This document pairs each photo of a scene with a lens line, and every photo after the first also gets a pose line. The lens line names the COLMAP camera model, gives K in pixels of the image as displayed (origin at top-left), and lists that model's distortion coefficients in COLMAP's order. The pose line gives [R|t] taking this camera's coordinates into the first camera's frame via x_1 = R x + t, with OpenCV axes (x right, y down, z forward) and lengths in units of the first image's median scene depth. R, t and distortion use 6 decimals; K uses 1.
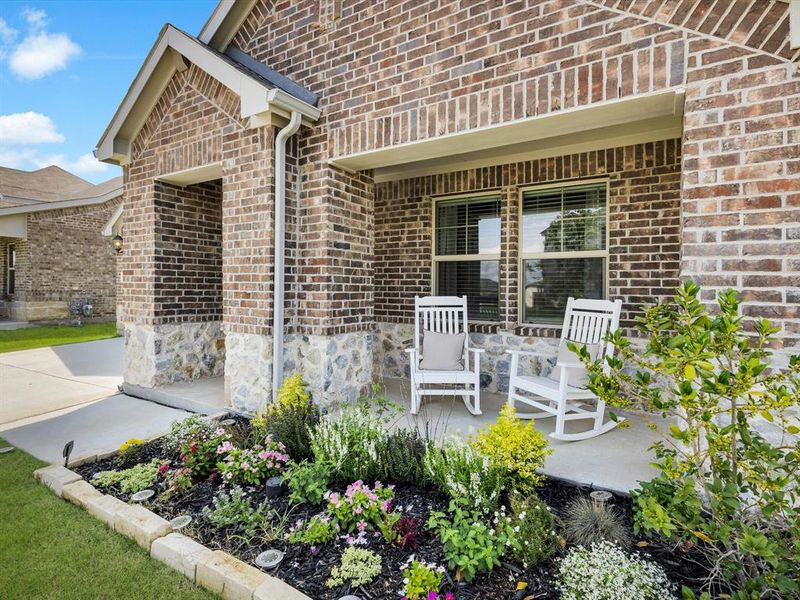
lens RADIAL K [[417.8, 0, 398.8], [0, 417.8, 290.4], [0, 0, 1]] dist [0.006078, 0.000033]
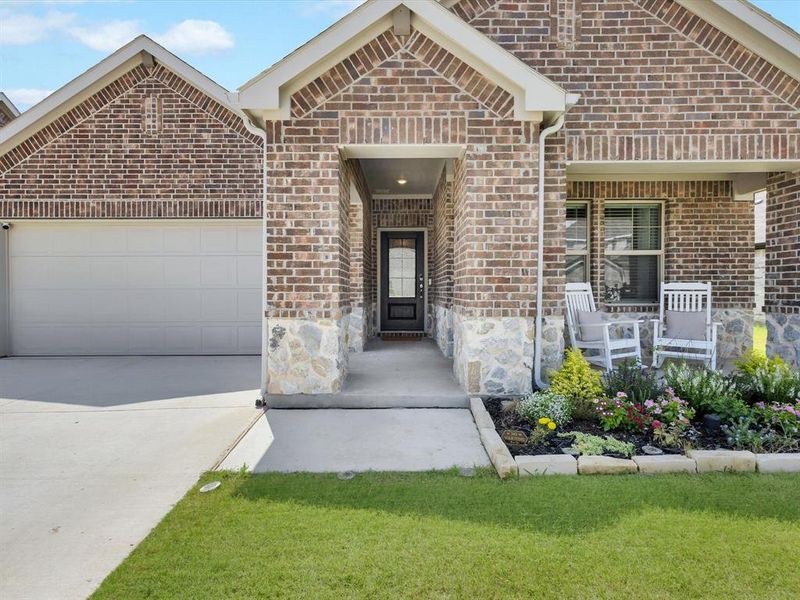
lens RADIAL K [[417.8, 0, 398.8], [0, 417.8, 290.4], [0, 0, 1]] dist [0.006078, 0.000033]
pose [[0.850364, -0.012182, 0.526054, -1.171375], [0.012155, 0.999920, 0.003507, 0.030869], [-0.526054, 0.003411, 0.850444, 0.271129]]
